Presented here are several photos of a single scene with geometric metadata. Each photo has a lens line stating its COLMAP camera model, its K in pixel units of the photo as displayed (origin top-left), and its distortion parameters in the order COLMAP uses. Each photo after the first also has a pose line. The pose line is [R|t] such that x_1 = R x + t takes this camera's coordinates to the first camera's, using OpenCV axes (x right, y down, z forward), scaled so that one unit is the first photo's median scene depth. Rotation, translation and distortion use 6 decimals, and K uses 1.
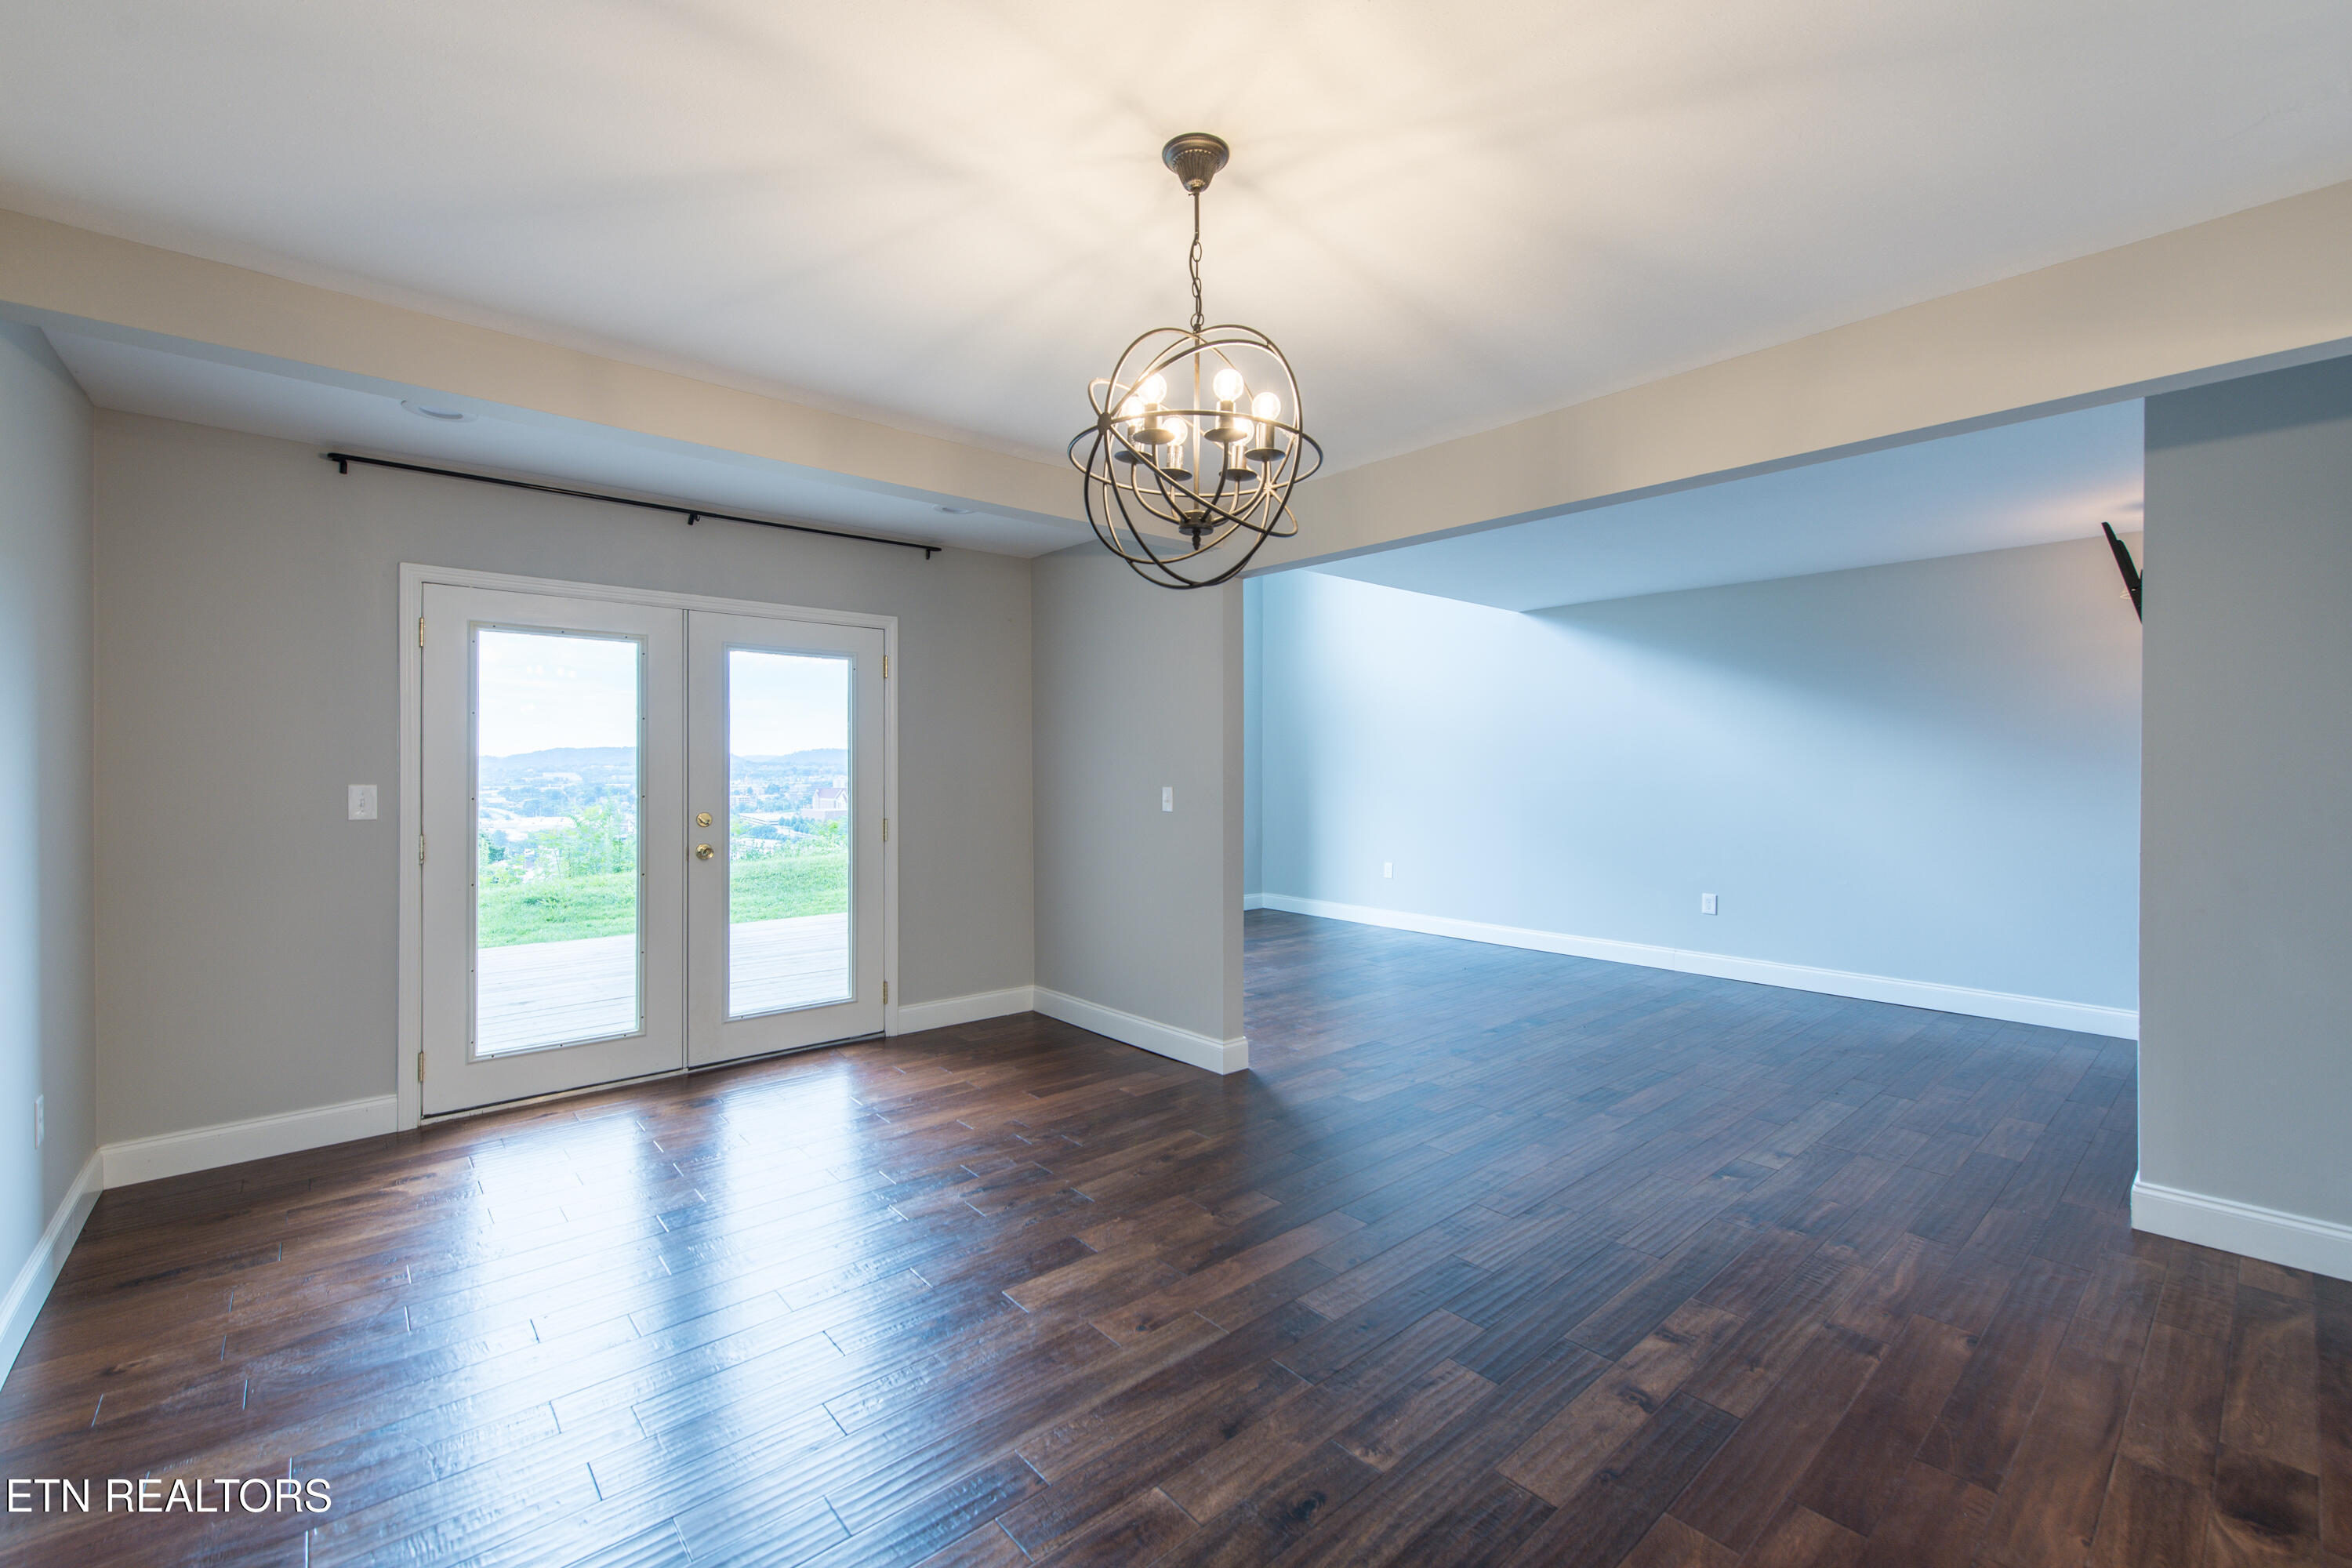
lens RADIAL K [[978.0, 0, 1172.9], [0, 978.0, 769.7], [0, 0, 1]] dist [0.001192, 0.000063]
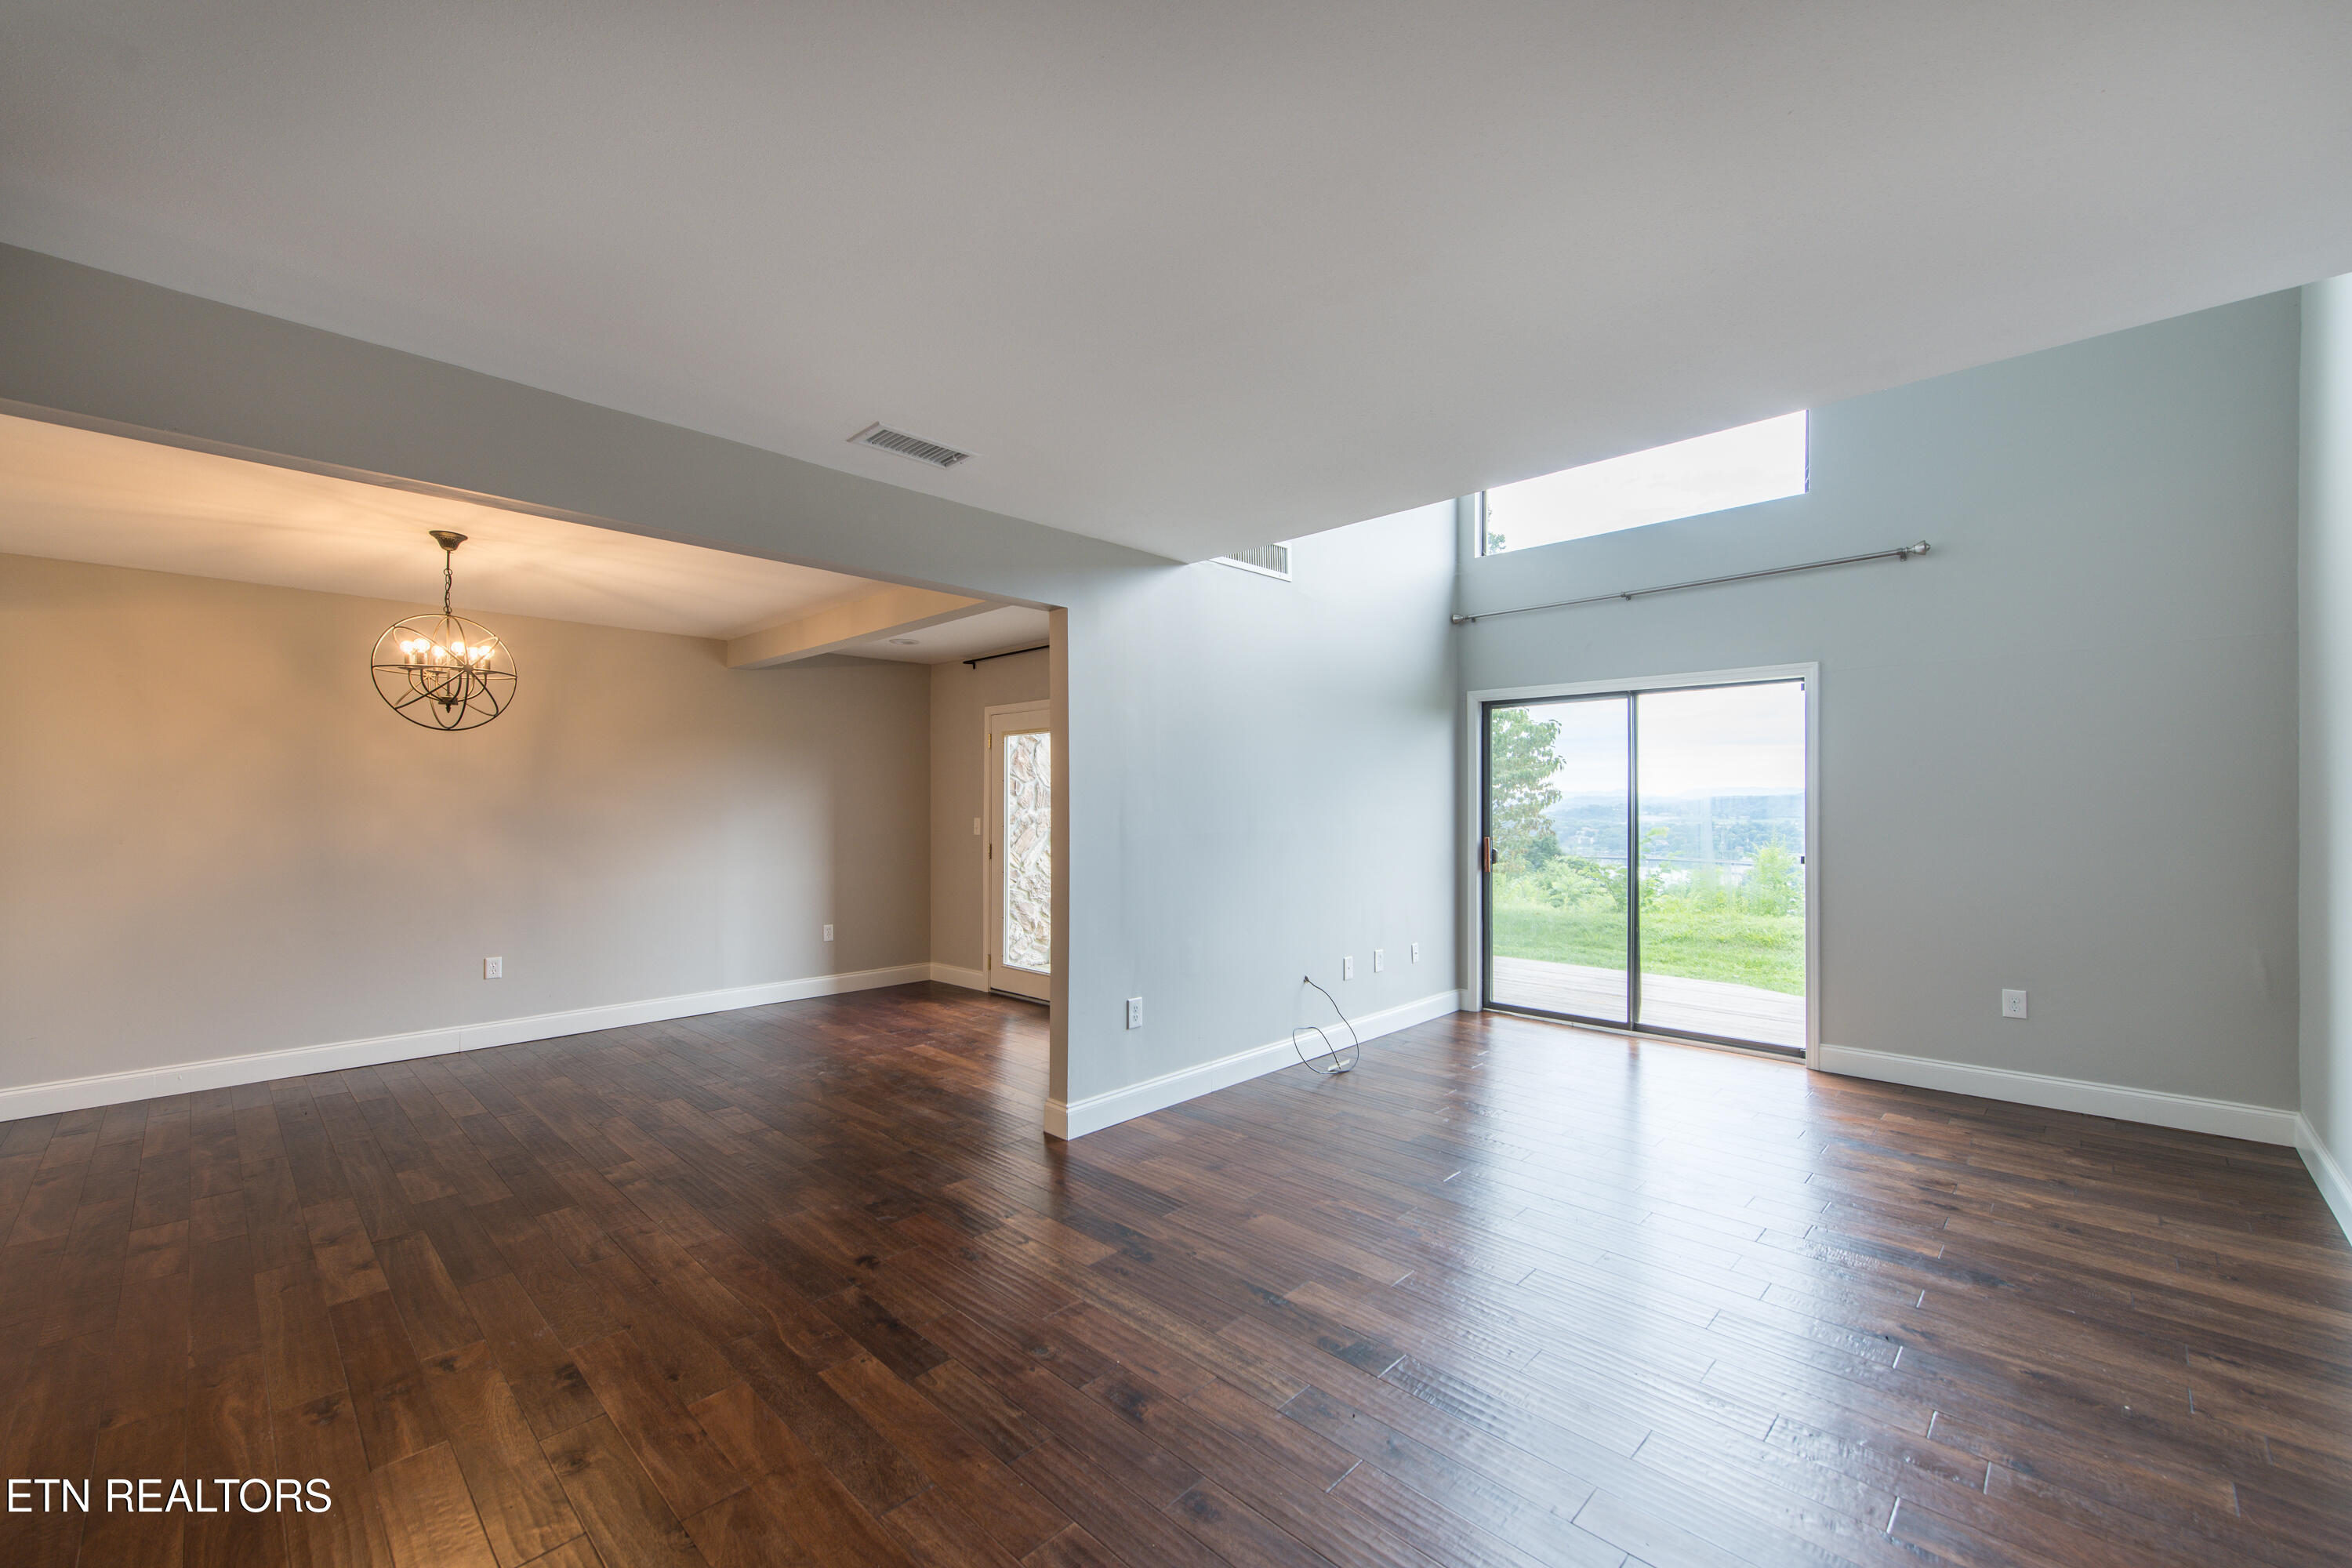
lens RADIAL K [[935.7, 0, 1189.9], [0, 935.7, 809.9], [0, 0, 1]] dist [0.001770, -0.000635]
pose [[0.089734, 0.002250, -0.995963, 1.132813], [-0.002230, 0.999995, 0.002058, -0.007026], [0.995963, 0.002036, 0.089738, 1.229729]]
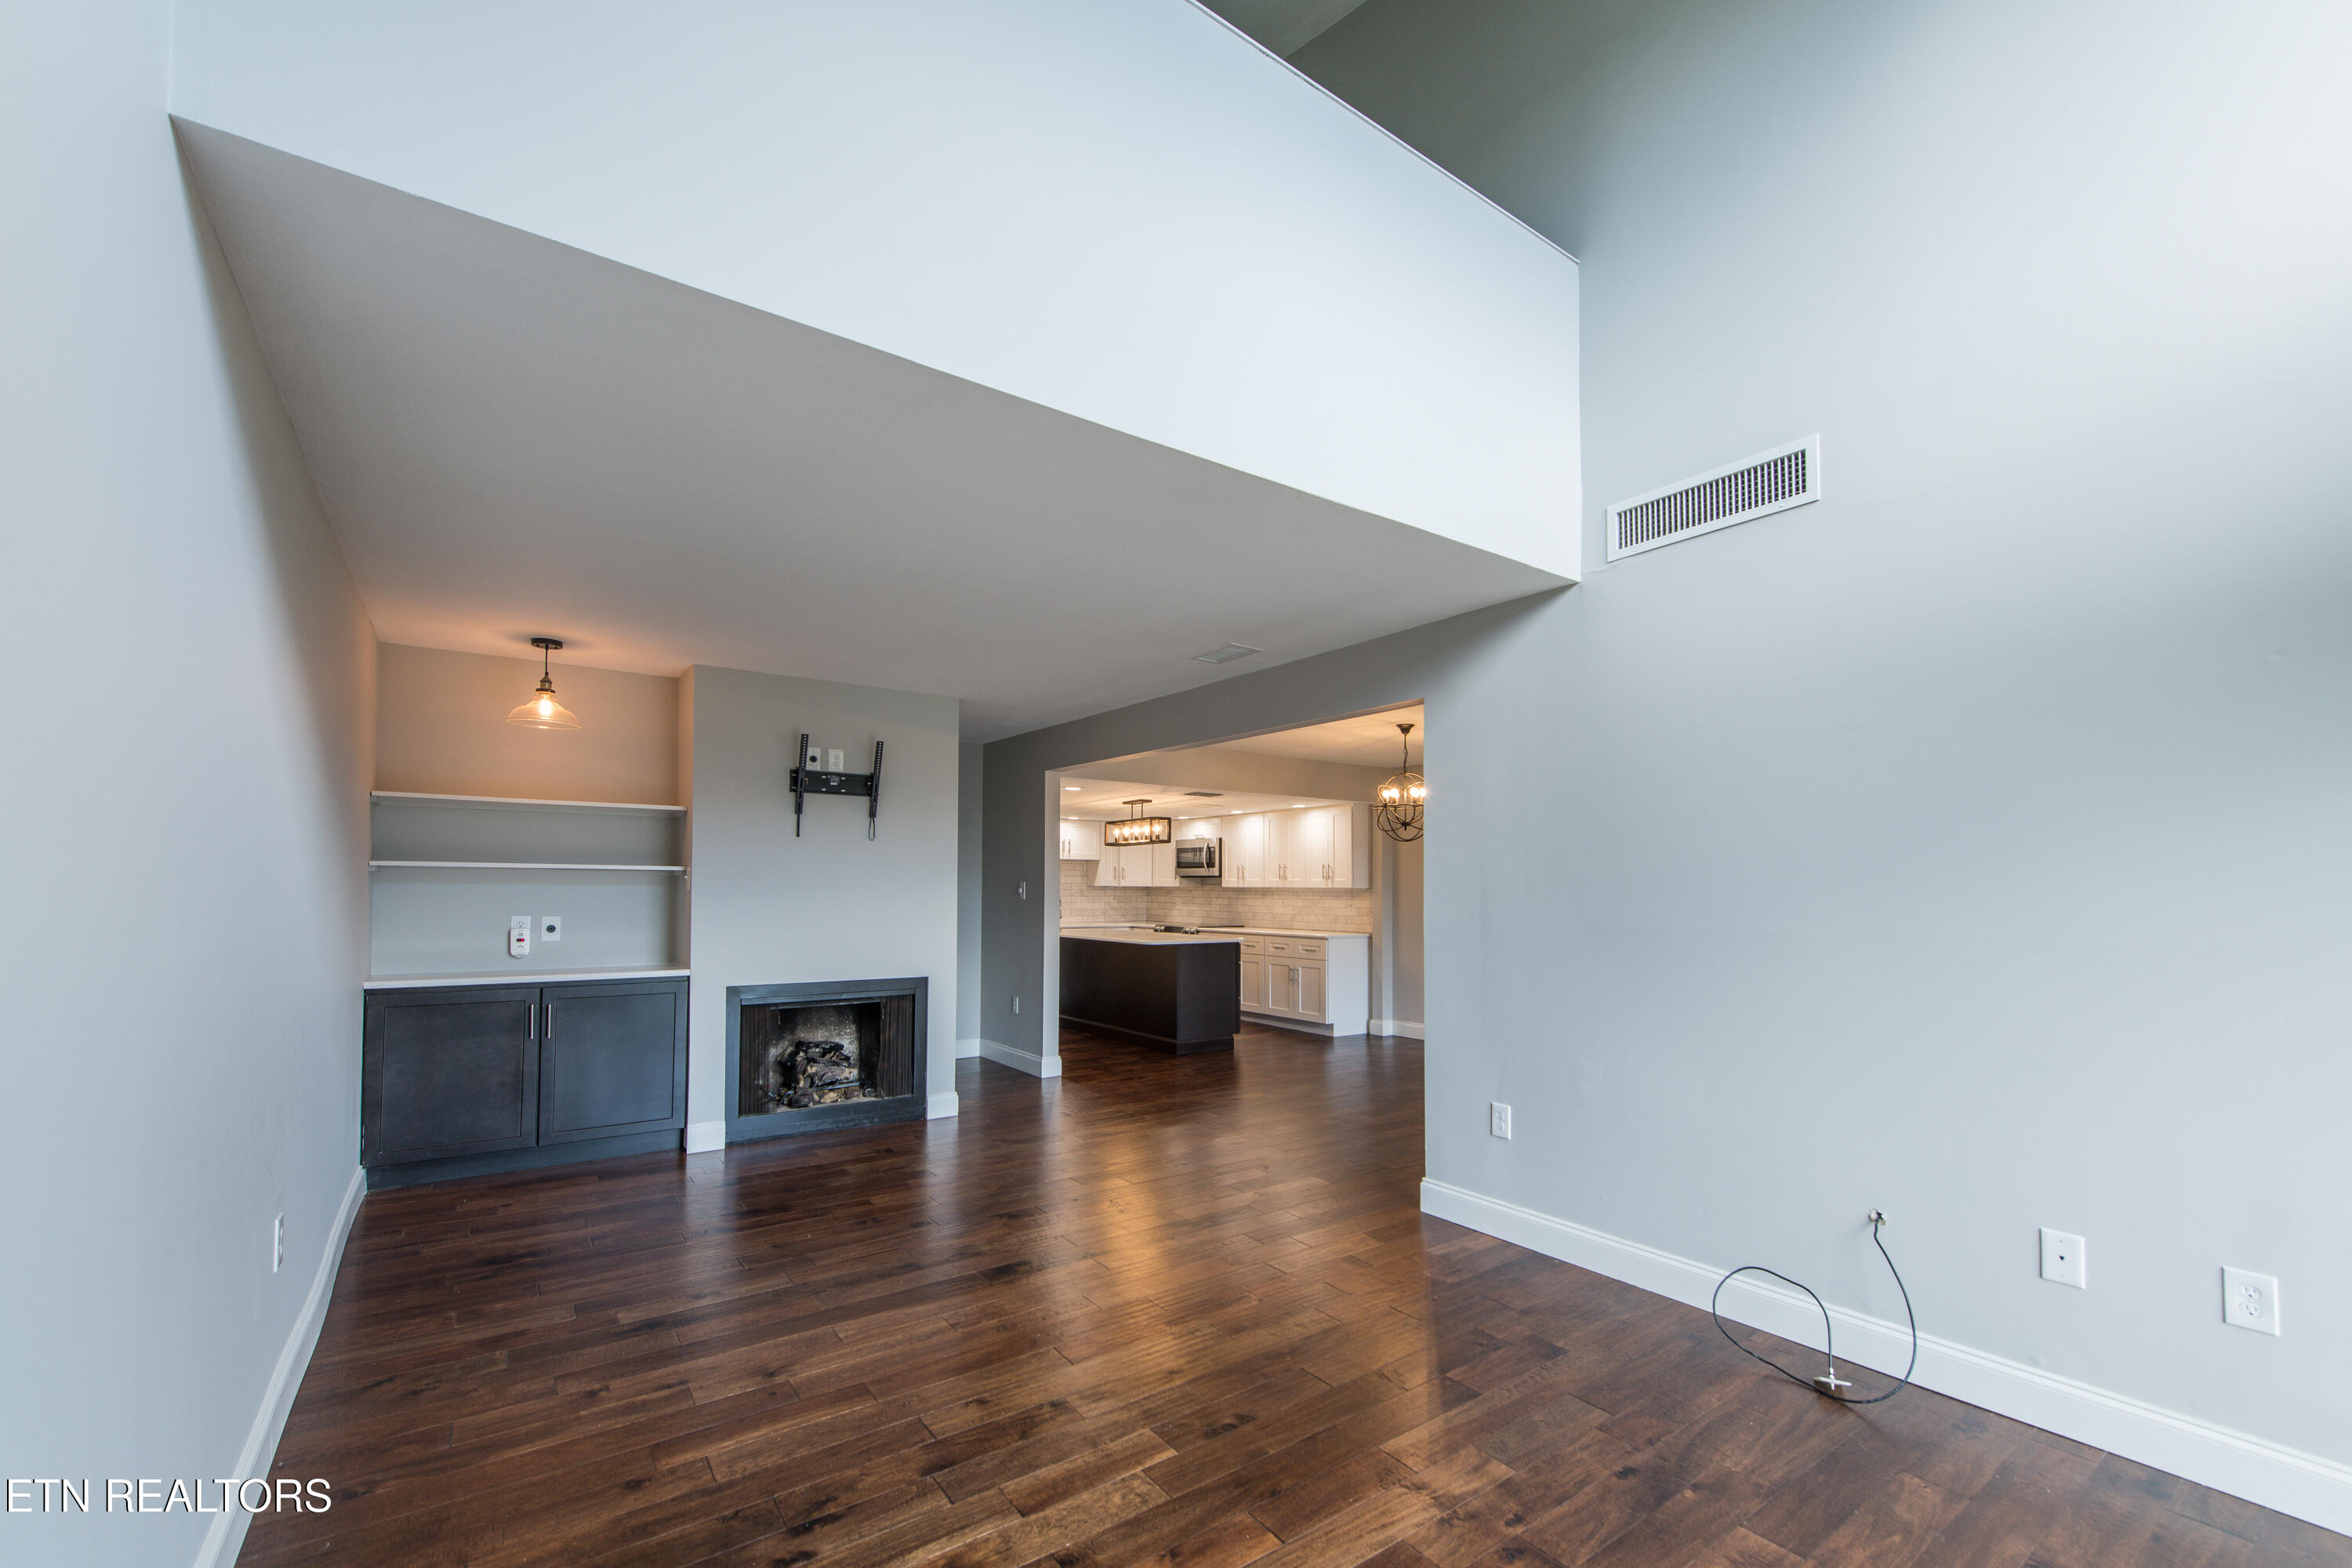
lens RADIAL K [[951.4, 0, 1180.8], [0, 951.4, 879.9], [0, 0, 1]] dist [0.000757, -0.000032]
pose [[-0.995377, -0.001414, 0.096036, 0.257464], [-0.001654, 0.999996, -0.002419, -0.014583], [-0.096032, -0.002566, -0.995375, 2.304090]]
